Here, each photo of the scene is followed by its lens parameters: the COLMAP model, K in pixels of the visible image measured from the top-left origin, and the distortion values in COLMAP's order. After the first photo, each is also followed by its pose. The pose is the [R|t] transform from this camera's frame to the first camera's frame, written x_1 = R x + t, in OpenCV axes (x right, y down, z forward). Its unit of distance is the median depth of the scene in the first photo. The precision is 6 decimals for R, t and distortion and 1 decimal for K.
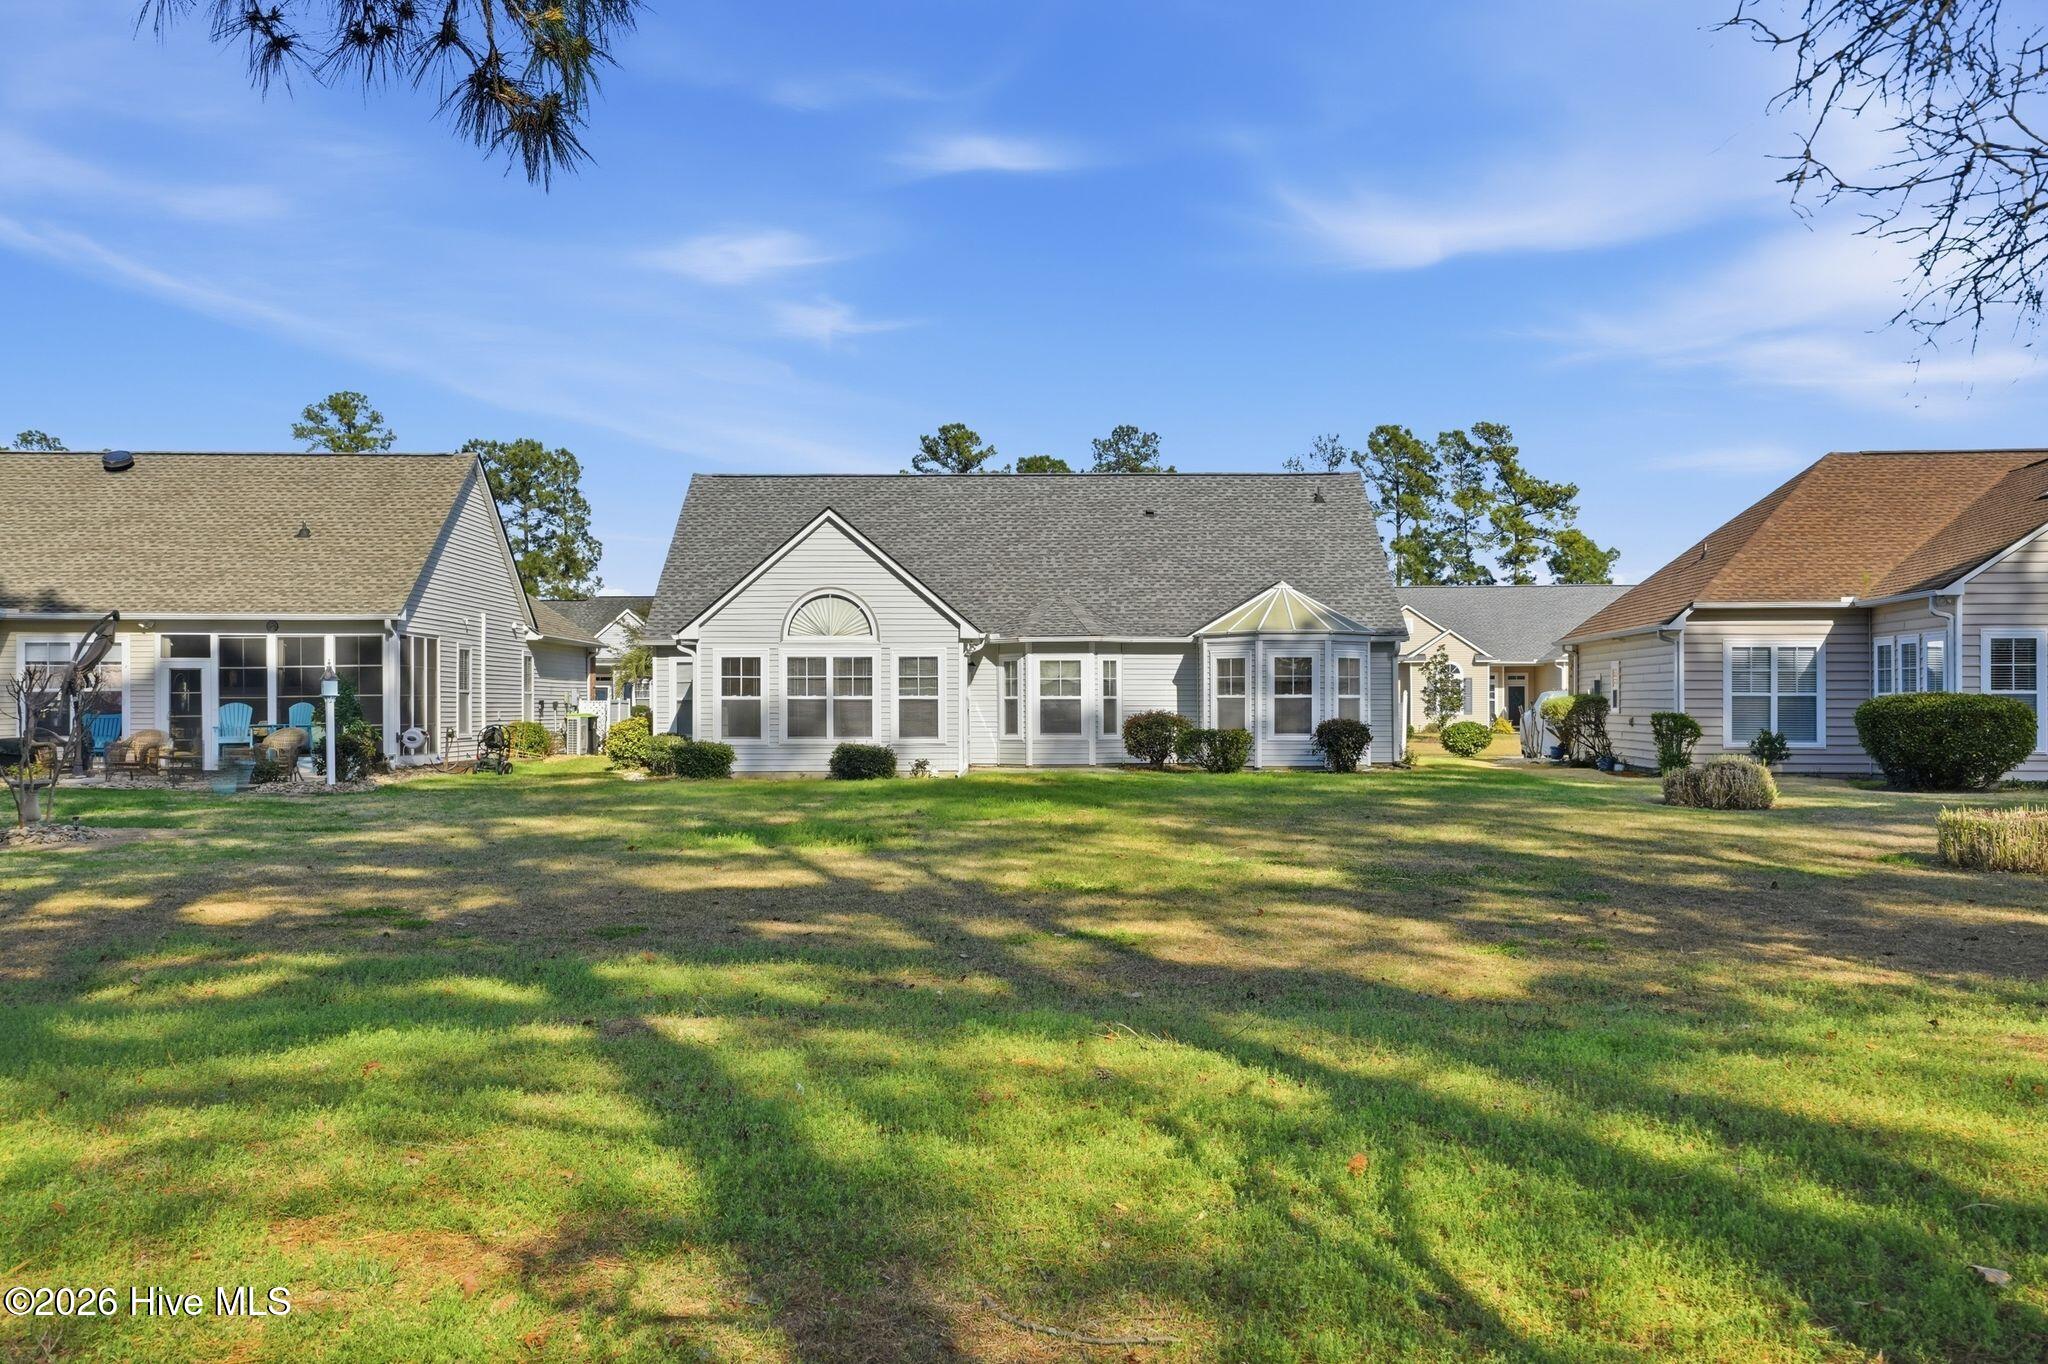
lens RADIAL K [[1963.4, 0, 1022.1], [0, 1963.4, 693.0], [0, 0, 1]] dist [0.056050, 0.000000]
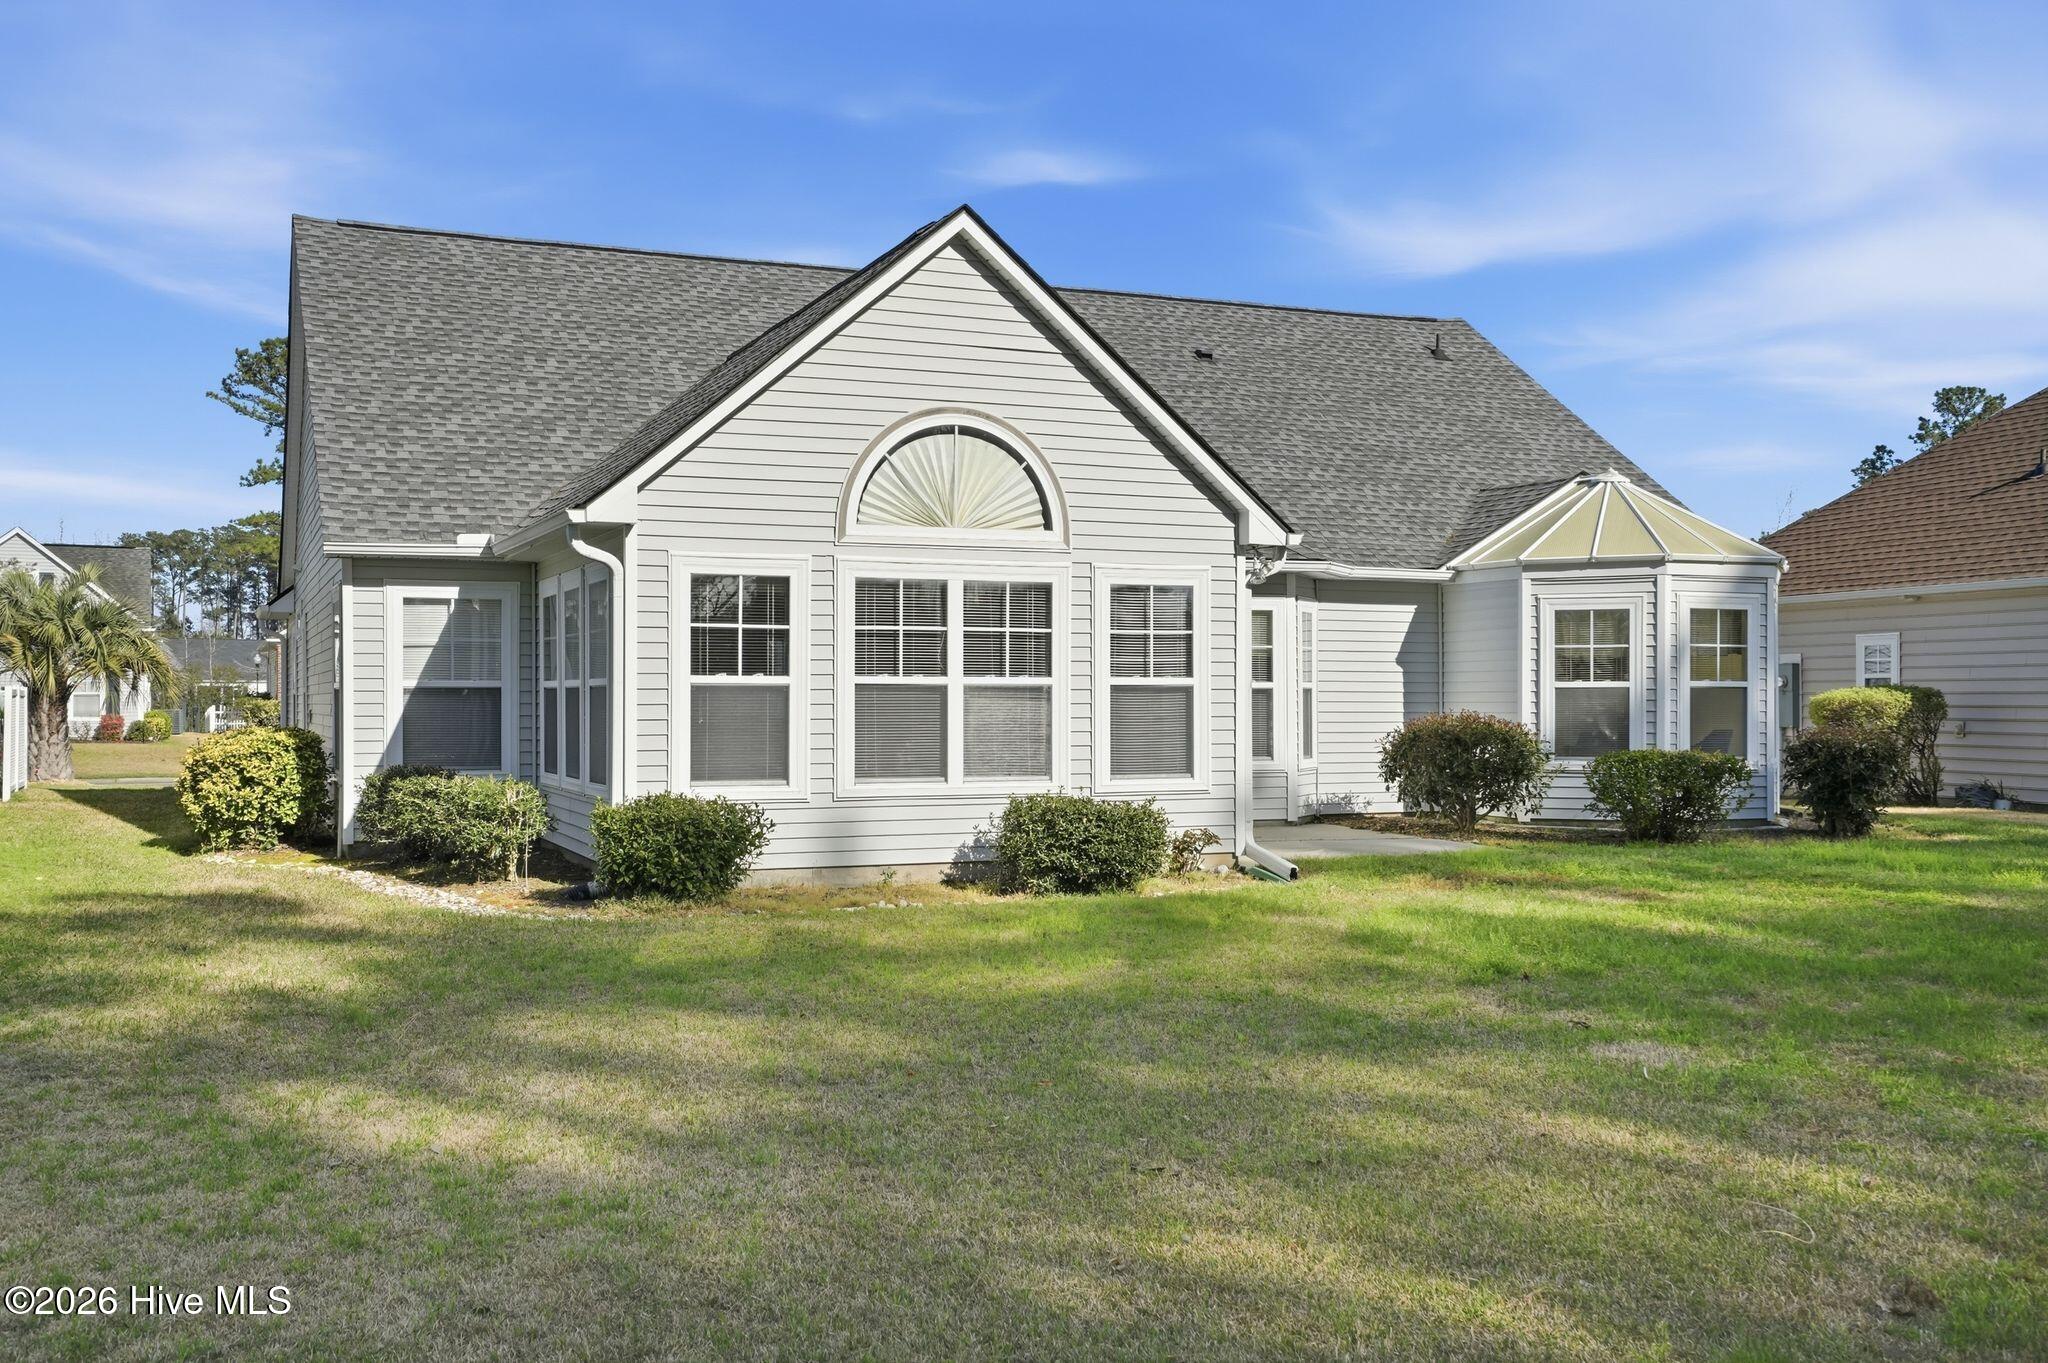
lens RADIAL K [[1963.4, 0, 1020.2], [0, 1963.4, 686.0], [0, 0, 1]] dist [0.056050, 0.000000]
pose [[0.924610, 0.005016, 0.380881, -0.219584], [-0.004732, 0.999987, -0.001681, 0.003604], [-0.380885, -0.000248, 0.924622, 0.568162]]
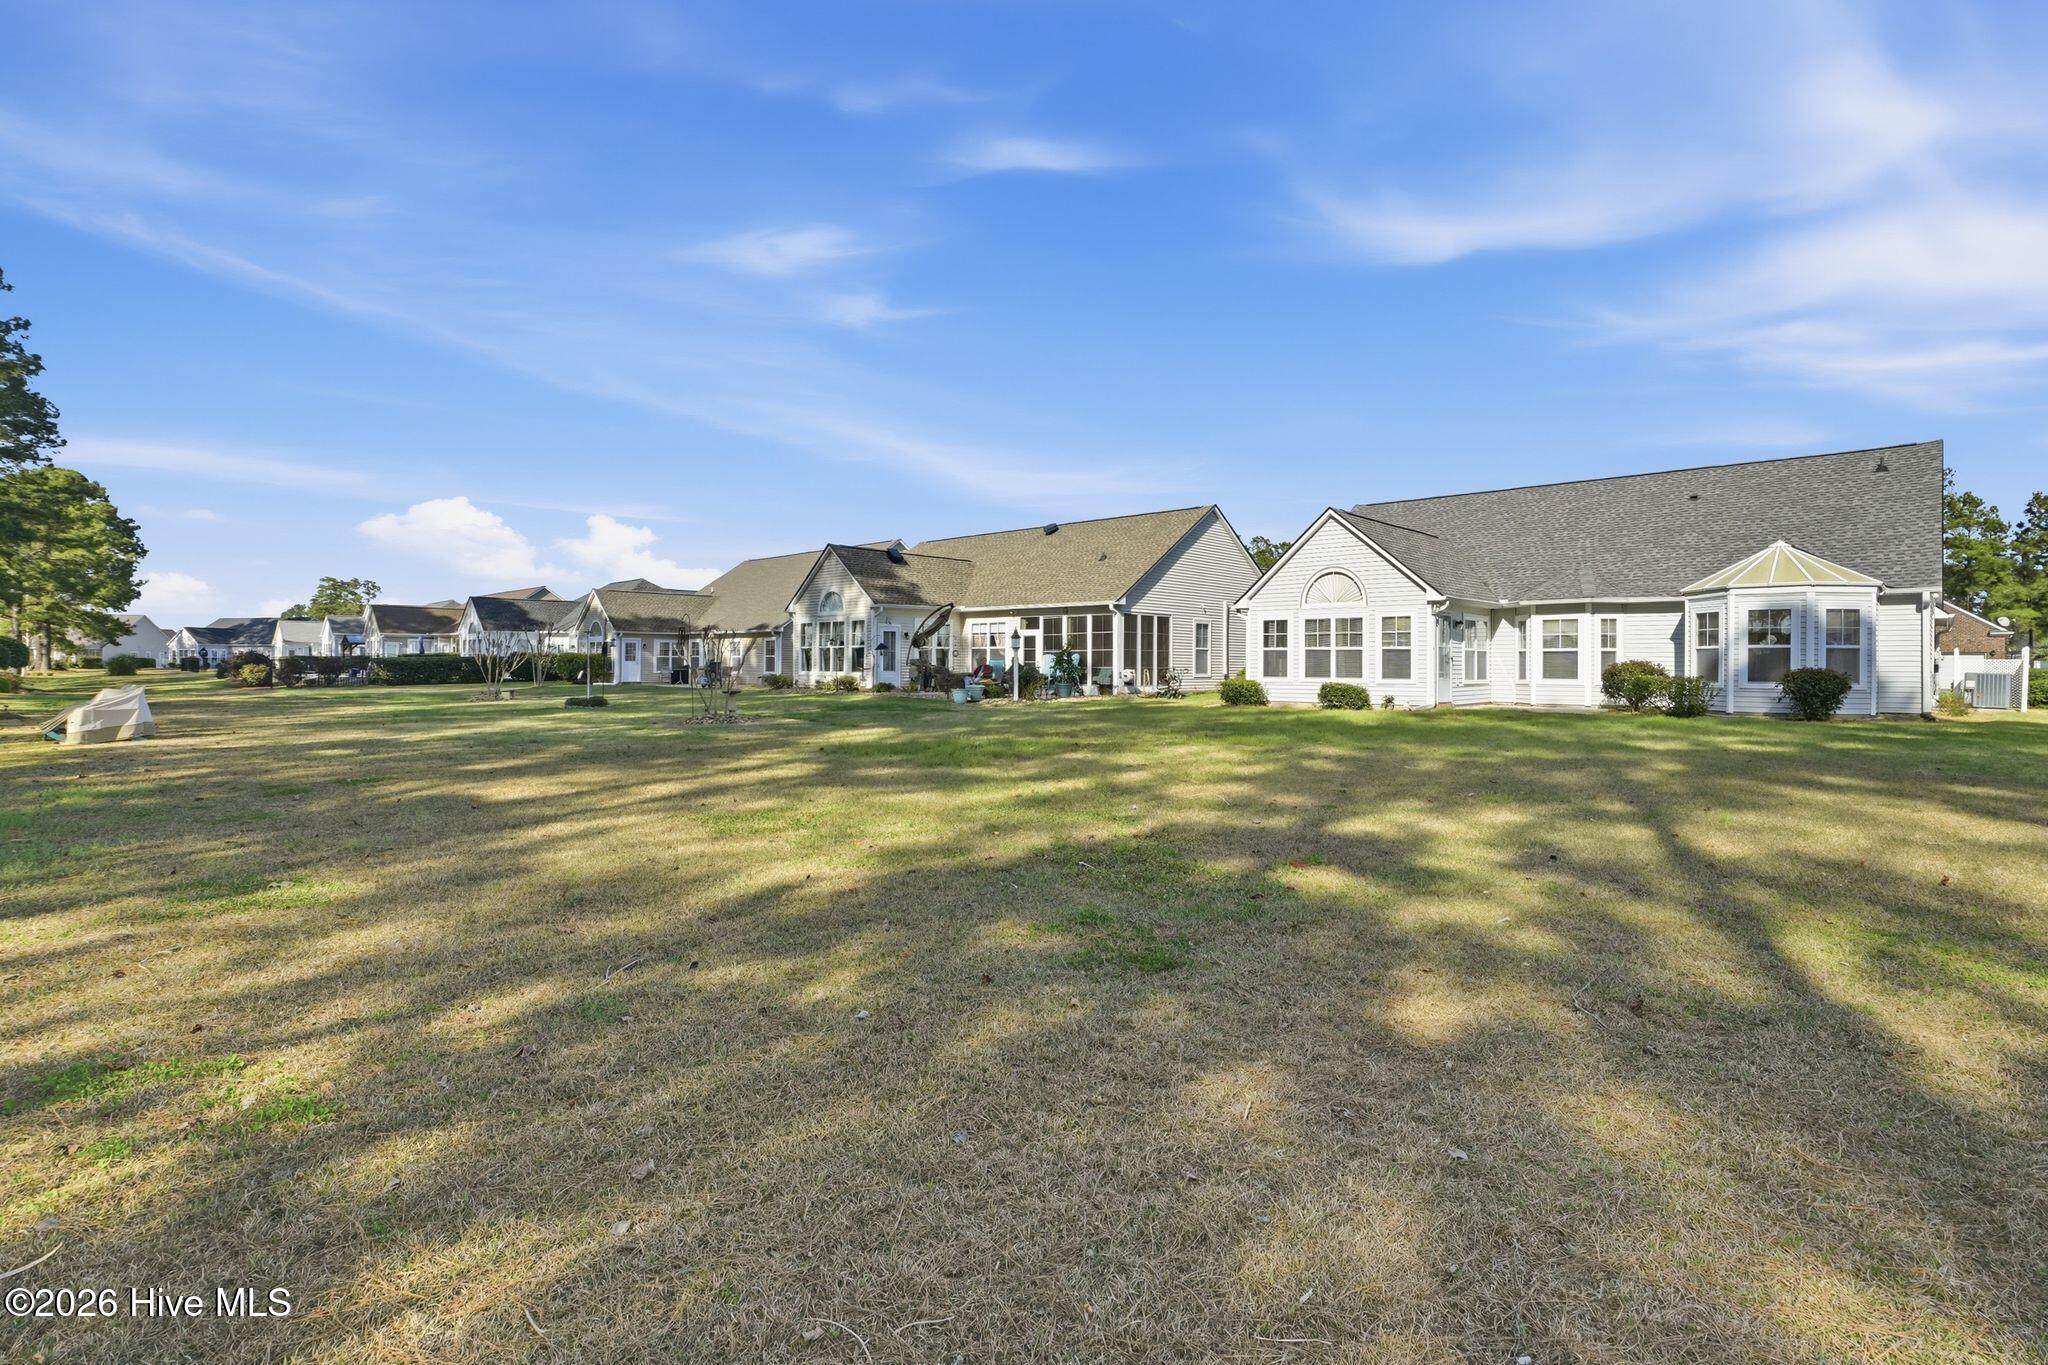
lens RADIAL K [[986.8, 0, 1066.5], [0, 986.8, 659.9], [0, 0, 1]] dist [-0.011870, 0.000562]
pose [[0.744783, 0.002009, -0.667303, 0.200796], [-0.005058, 0.999984, -0.002635, 0.011992], [0.667287, 0.005338, 0.744781, 0.339606]]
